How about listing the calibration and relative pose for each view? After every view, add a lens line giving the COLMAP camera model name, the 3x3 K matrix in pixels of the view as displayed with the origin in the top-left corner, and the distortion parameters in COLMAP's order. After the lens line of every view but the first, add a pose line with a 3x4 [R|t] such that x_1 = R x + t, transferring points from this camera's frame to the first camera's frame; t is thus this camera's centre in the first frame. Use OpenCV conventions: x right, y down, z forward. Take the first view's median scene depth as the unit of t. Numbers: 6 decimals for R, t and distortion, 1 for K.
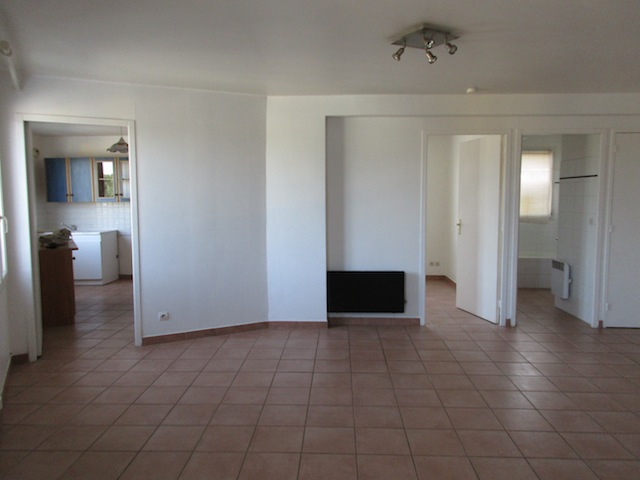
lens RADIAL K [[479.9, 0, 317.2], [0, 479.9, 239.2], [0, 0, 1]] dist [0.004525, -0.011978]
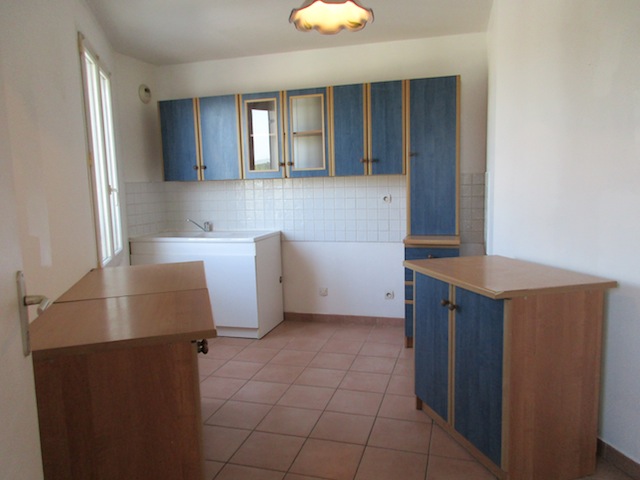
lens RADIAL K [[479.9, 0, 320.2], [0, 479.9, 241.4], [0, 0, 1]] dist [0.004525, -0.011978]
pose [[0.971515, 0.000996, -0.236977, -0.241626], [0.004765, 0.999707, 0.023737, -0.018833], [0.236931, -0.024190, 0.971225, 0.476909]]
